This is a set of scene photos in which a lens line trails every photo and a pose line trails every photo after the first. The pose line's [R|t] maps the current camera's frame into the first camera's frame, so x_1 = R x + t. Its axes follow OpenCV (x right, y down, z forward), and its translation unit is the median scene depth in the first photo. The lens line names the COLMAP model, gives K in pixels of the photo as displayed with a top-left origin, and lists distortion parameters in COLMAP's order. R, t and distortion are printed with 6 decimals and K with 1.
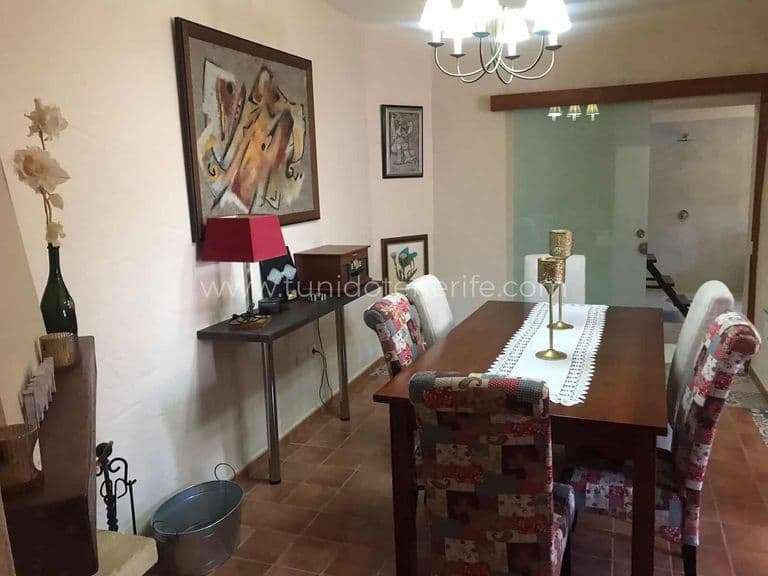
lens RADIAL K [[623.2, 0, 384.0], [0, 623.2, 288.0], [0, 0, 1]] dist [-0.002121, 0.017777]
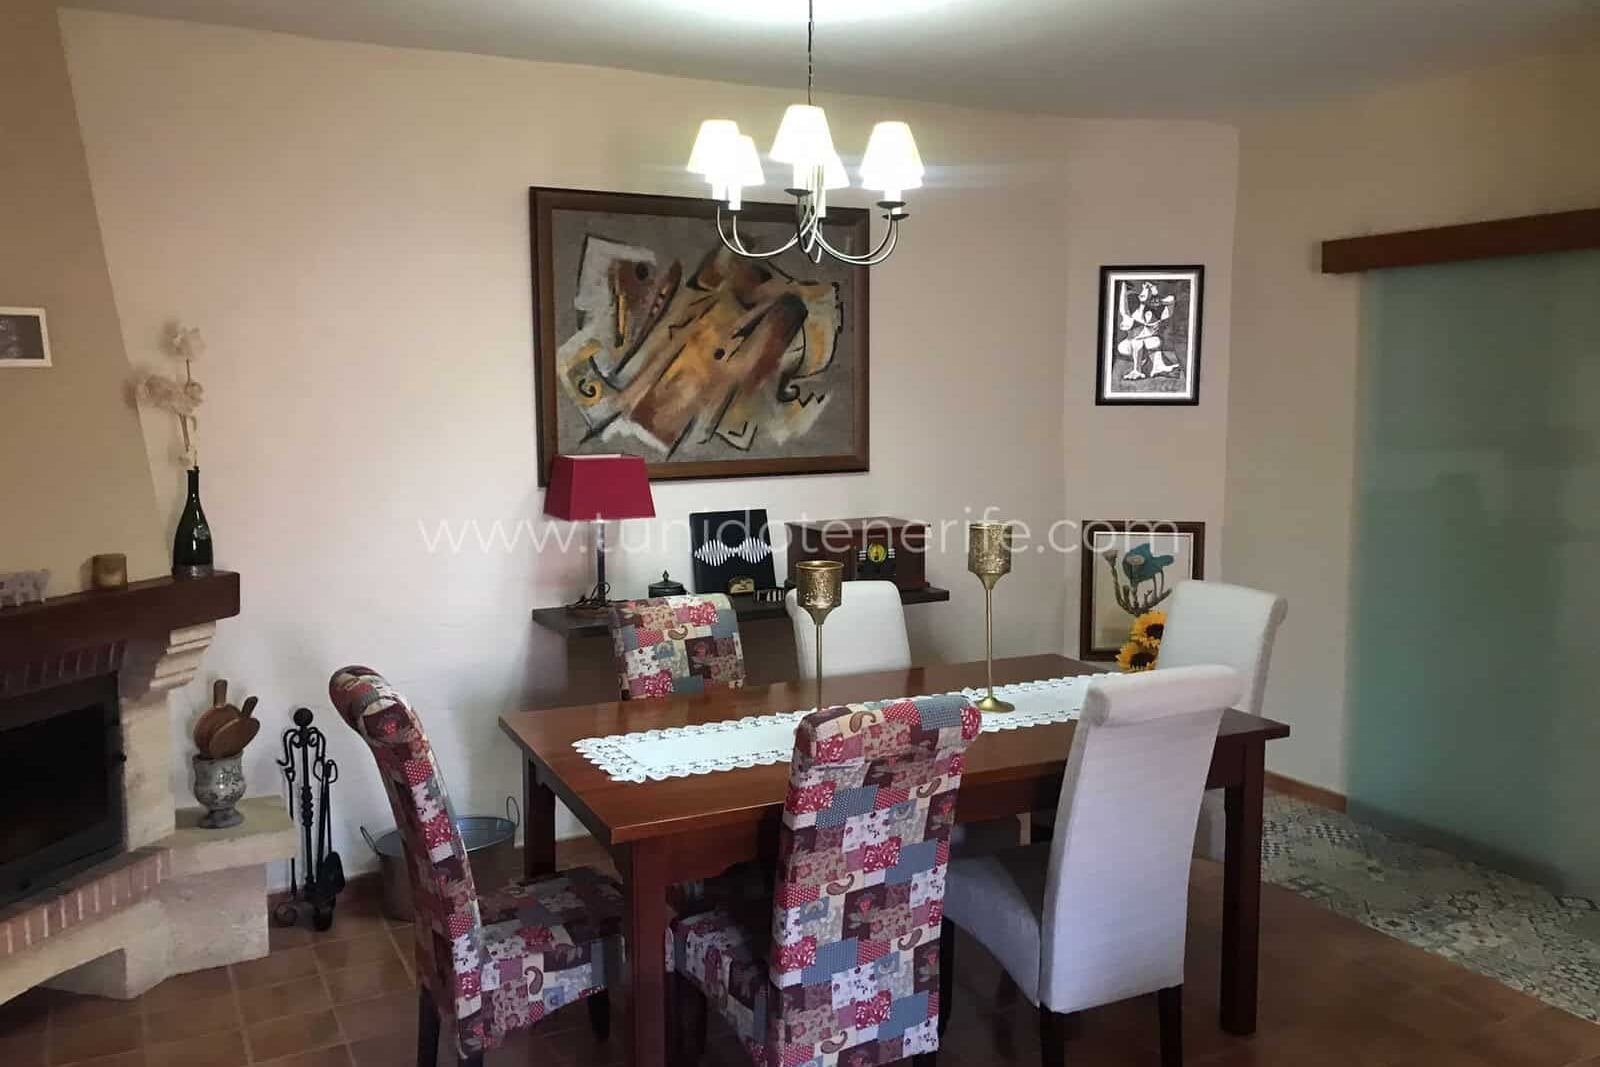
lens RADIAL K [[1279.1, 0, 795.0], [0, 1279.1, 513.4], [0, 0, 1]] dist [0.135133, -0.173634]
pose [[0.763950, 0.102590, -0.637068, 0.771795], [-0.142482, 0.989731, -0.011478, -0.059567], [0.629349, 0.099540, 0.770722, 0.032943]]
